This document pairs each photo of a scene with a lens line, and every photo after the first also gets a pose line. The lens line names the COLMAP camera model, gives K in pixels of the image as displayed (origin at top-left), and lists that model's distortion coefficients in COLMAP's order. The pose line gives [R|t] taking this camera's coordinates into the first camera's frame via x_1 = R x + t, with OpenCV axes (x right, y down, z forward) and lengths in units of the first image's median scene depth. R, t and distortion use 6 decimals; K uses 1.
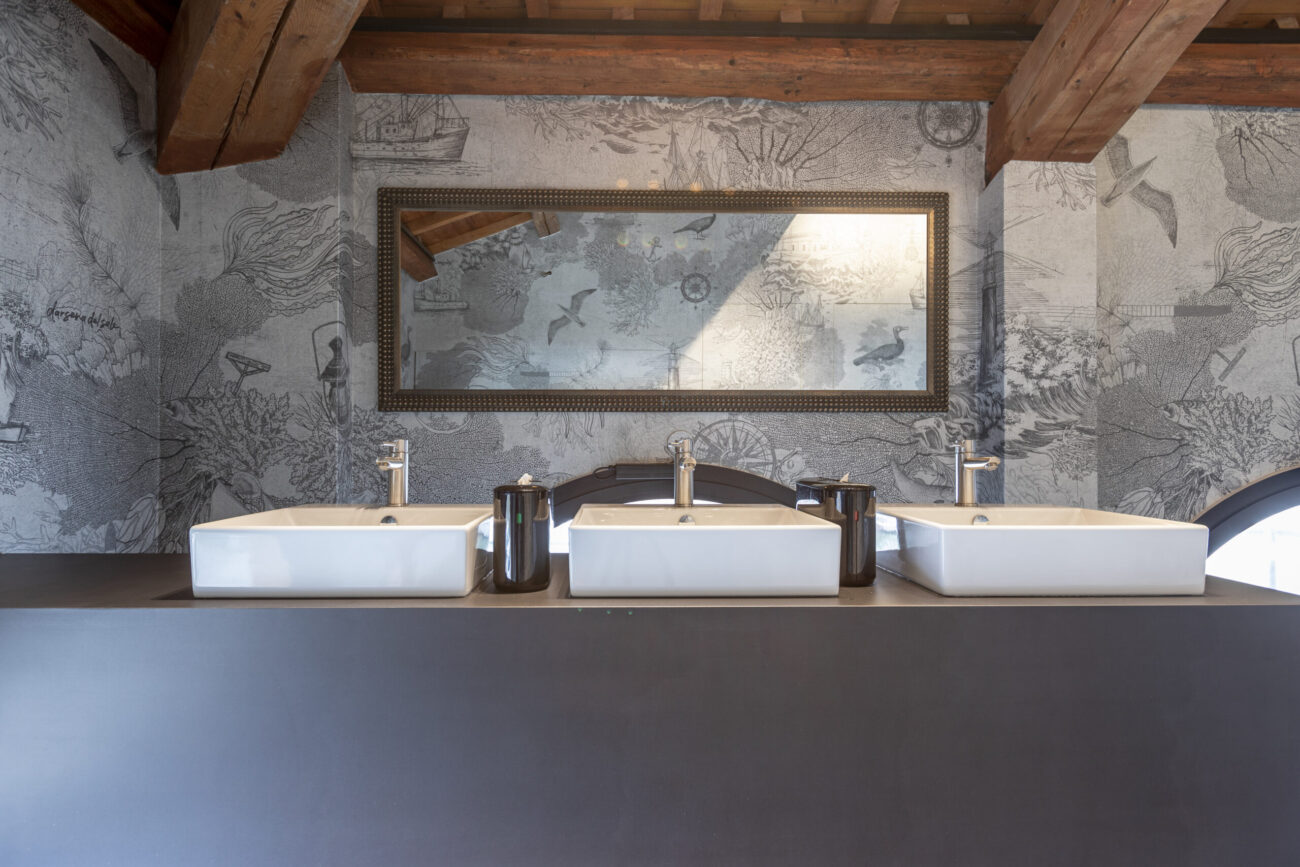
lens RADIAL K [[691.1, 0, 648.3], [0, 691.1, 441.8], [0, 0, 1]] dist [-0.001196, 0.000583]
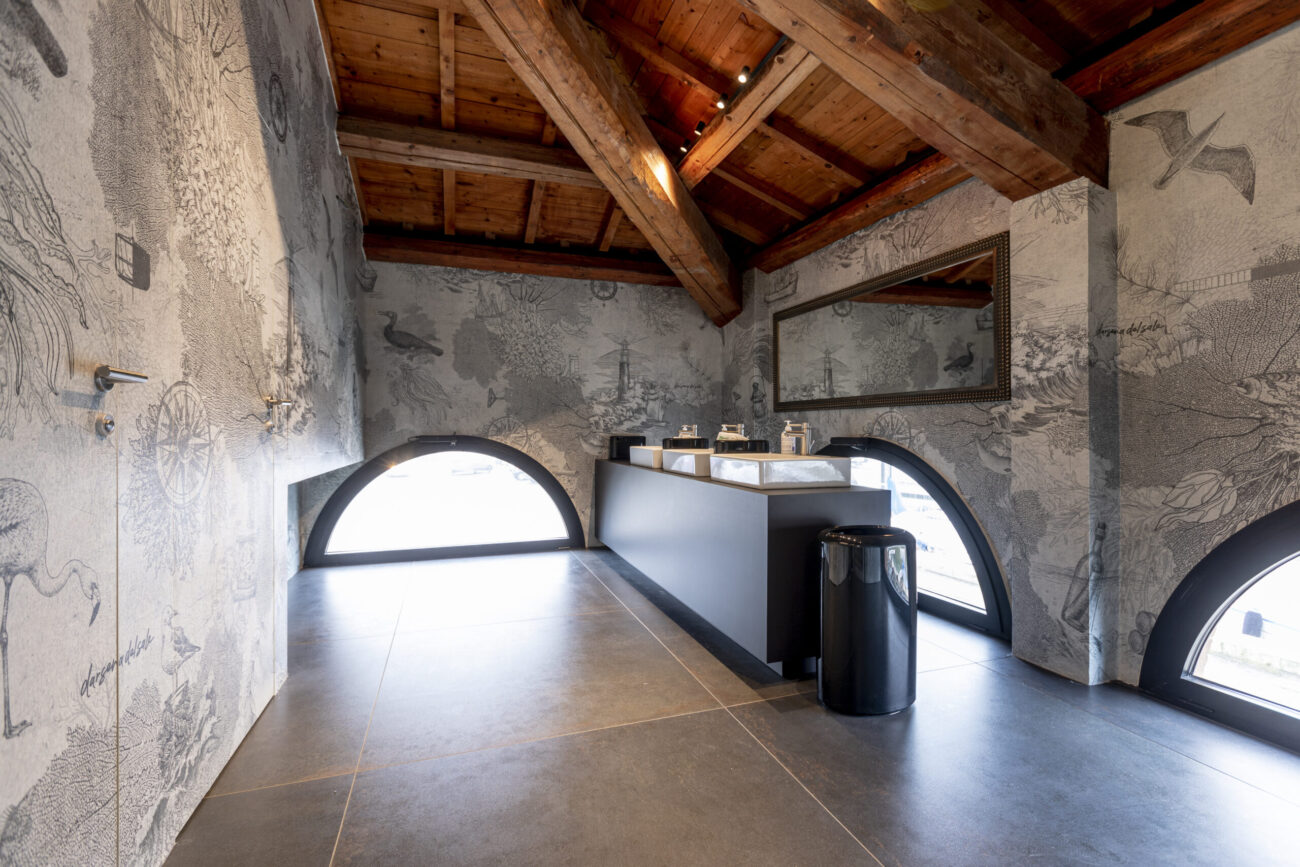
lens RADIAL K [[579.5, 0, 650.0], [0, 579.5, 433.5], [0, 0, 1]] dist [-0.003023, 0.000193]
pose [[0.310662, 0.006213, -0.950500, 1.243835], [0.000209, 0.999978, 0.006604, 0.011408], [0.950520, -0.002251, 0.310654, 0.026368]]
